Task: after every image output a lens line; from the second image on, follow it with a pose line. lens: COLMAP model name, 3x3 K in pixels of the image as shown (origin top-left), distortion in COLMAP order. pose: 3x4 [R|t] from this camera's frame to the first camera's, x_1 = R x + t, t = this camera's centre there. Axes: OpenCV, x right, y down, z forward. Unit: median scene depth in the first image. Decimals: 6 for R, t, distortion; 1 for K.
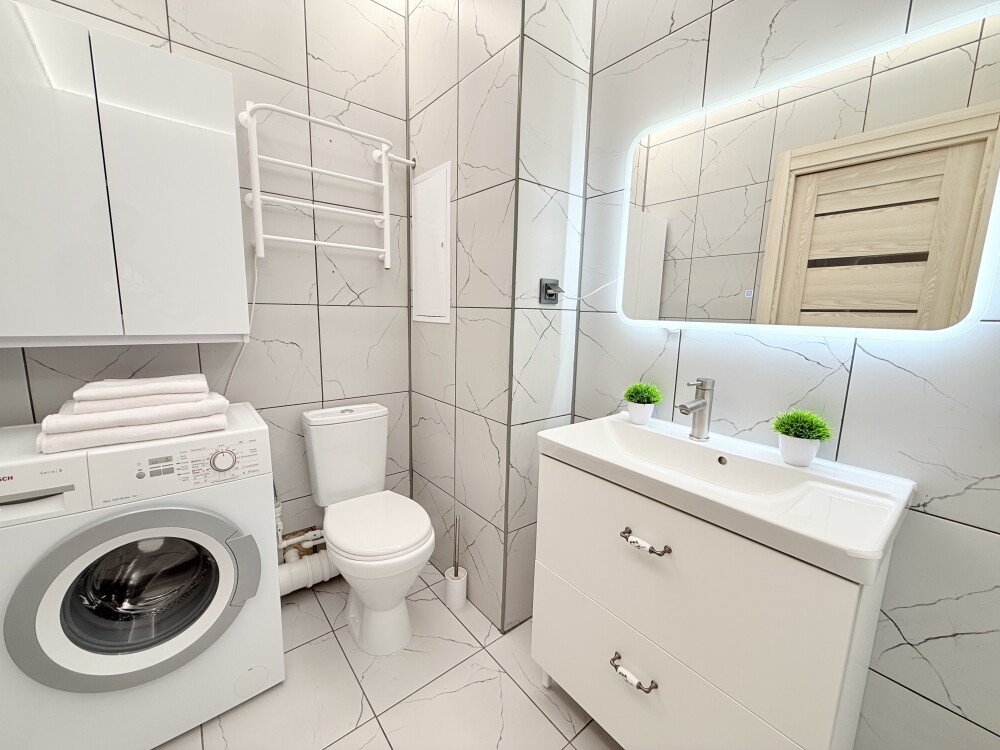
lens RADIAL K [[400.4, 0, 498.8], [0, 400.4, 372.6], [0, 0, 1]] dist [0.000393, -0.000390]
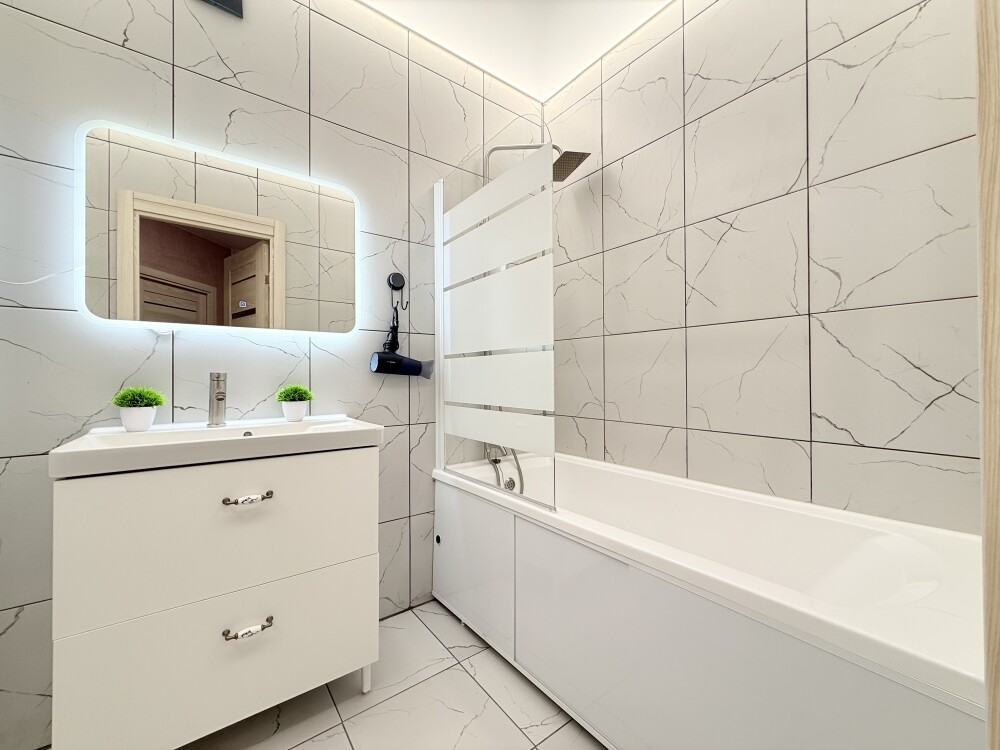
lens RADIAL K [[400.4, 0, 498.8], [0, 400.4, 372.6], [0, 0, 1]] dist [0.000393, -0.000390]
pose [[0.035211, -0.015889, 0.999254, -0.567551], [0.158973, 0.987231, 0.010096, 0.123386], [-0.986655, 0.158499, 0.037287, 0.136944]]
